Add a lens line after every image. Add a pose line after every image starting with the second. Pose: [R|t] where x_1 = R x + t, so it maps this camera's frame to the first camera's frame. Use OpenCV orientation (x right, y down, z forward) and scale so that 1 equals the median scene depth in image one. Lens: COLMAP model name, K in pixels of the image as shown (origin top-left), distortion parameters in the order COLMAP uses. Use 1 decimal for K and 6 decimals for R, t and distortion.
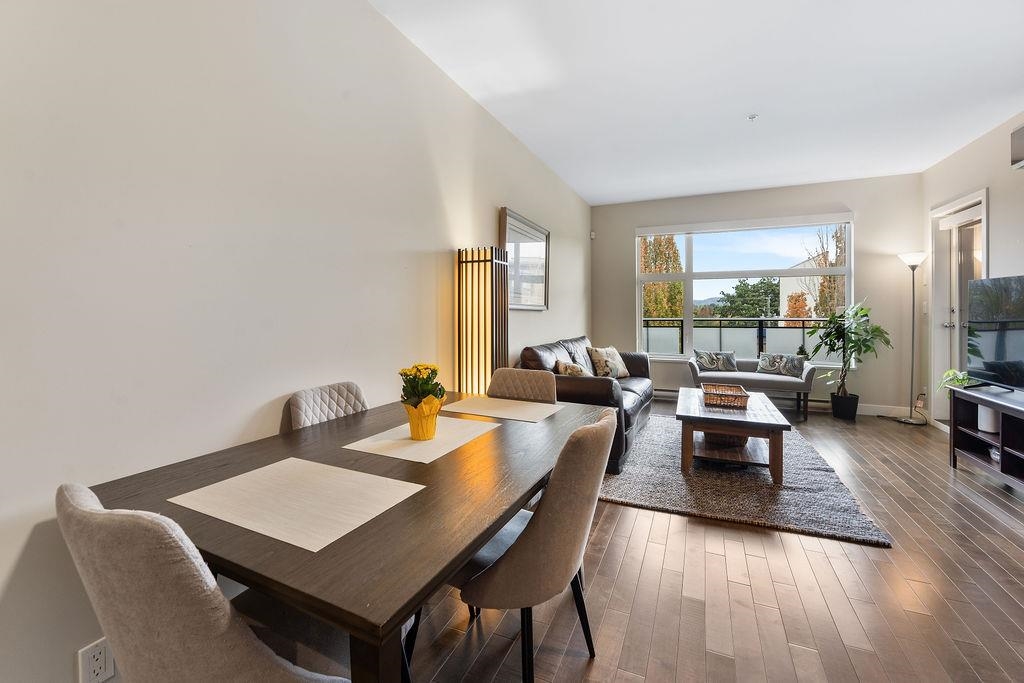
lens RADIAL K [[442.3, 0, 497.2], [0, 442.3, 312.9], [0, 0, 1]] dist [0.001816, 0.000556]
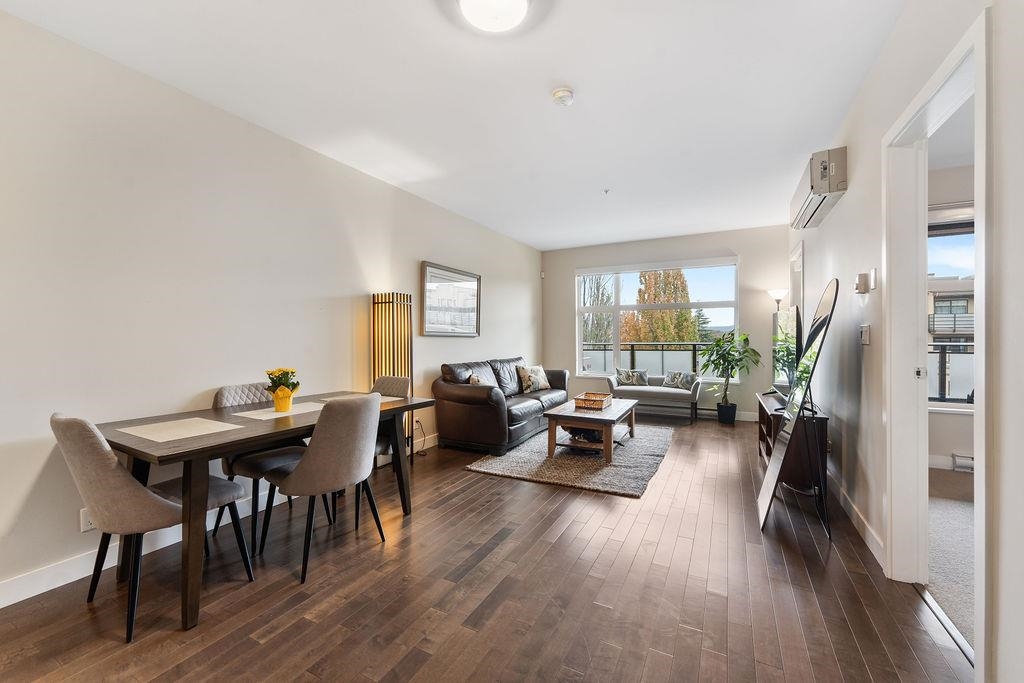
lens RADIAL K [[410.6, 0, 523.5], [0, 410.6, 335.9], [0, 0, 1]] dist [0.000811, -0.000983]
pose [[0.999575, 0.000124, -0.029137, 0.249345], [-0.000287, 0.999984, -0.005583, -0.000919], [0.029136, 0.005589, 0.999560, -0.175509]]
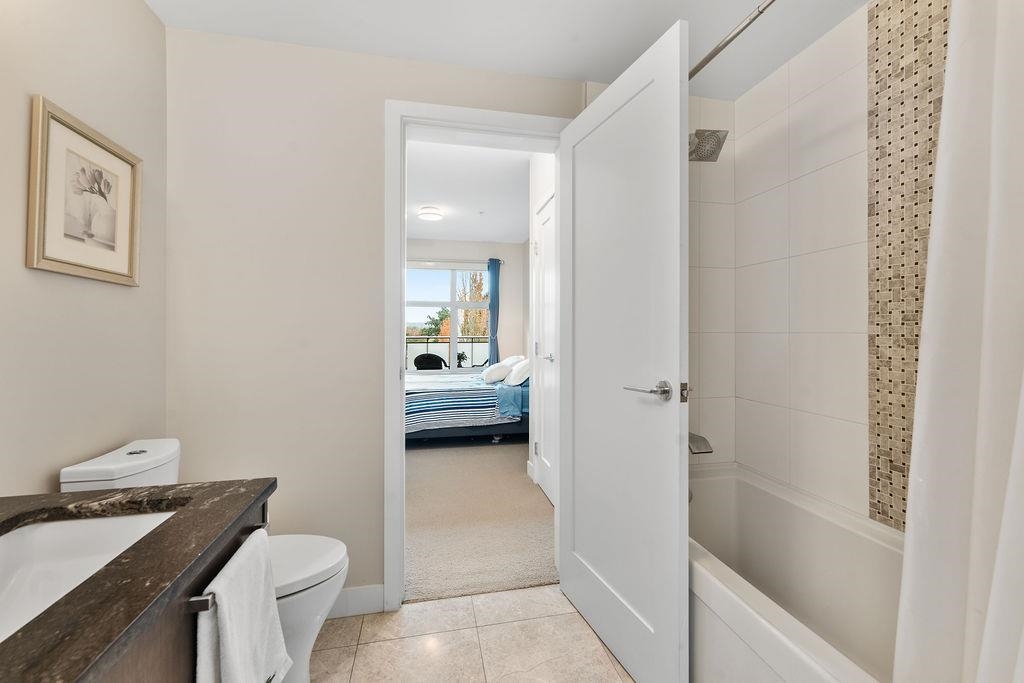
lens RADIAL K [[410.6, 0, 518.3], [0, 410.6, 326.1], [0, 0, 1]] dist [0.000811, -0.000983]
pose [[0.791852, 0.005901, 0.610685, 0.540606], [0.005941, 0.999832, -0.017364, 0.004139], [-0.610684, 0.017378, 0.791683, -0.699678]]
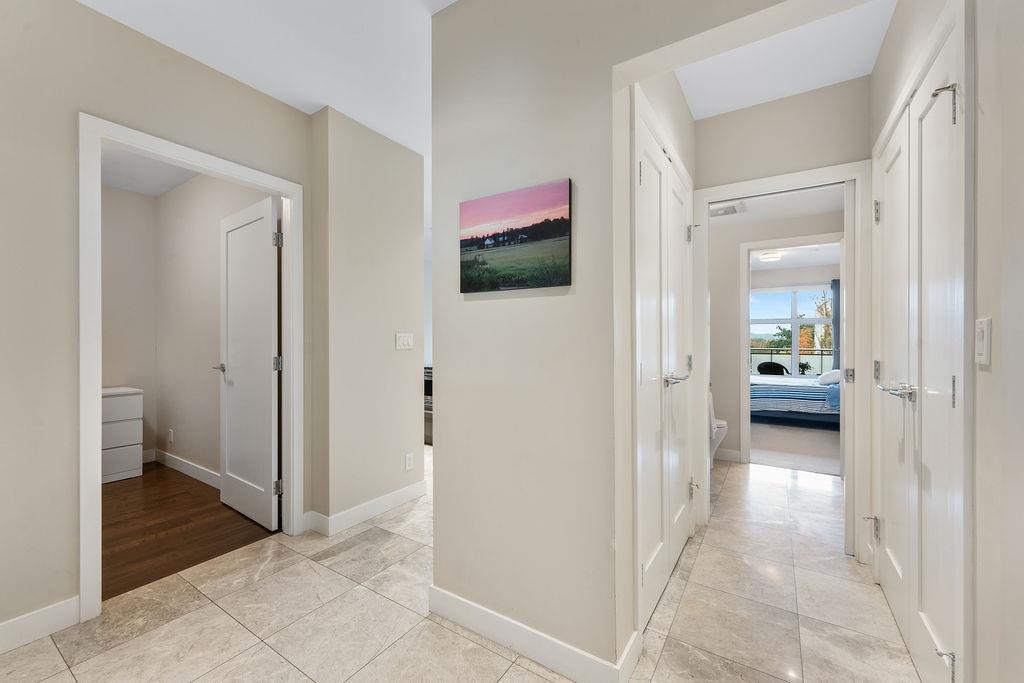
lens RADIAL K [[410.6, 0, 509.7], [0, 410.6, 342.0], [0, 0, 1]] dist [0.000811, -0.000983]
pose [[0.990018, 0.002211, -0.140925, 0.310902], [-0.003511, 0.999954, -0.008973, 0.007715], [0.140898, 0.009378, 0.989980, -1.263500]]
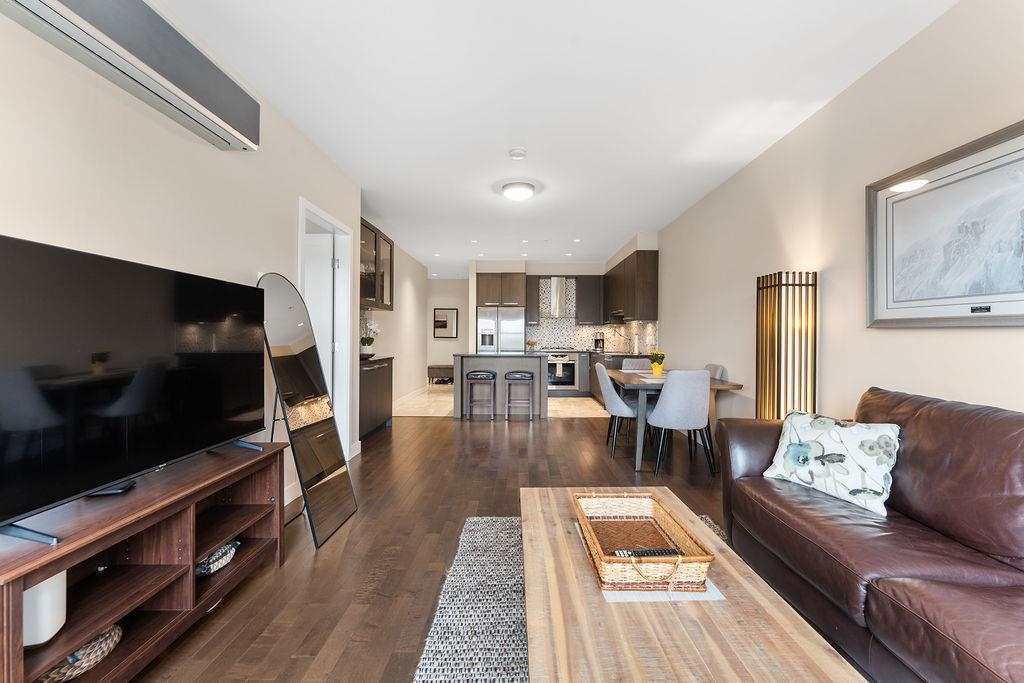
lens RADIAL K [[410.6, 0, 512.3], [0, 410.6, 338.1], [0, 0, 1]] dist [0.000811, -0.000983]
pose [[-0.917182, 0.001560, -0.398465, 0.563501], [-0.002222, 0.999957, 0.009031, 0.001713], [0.398461, 0.009168, -0.917139, 0.957336]]
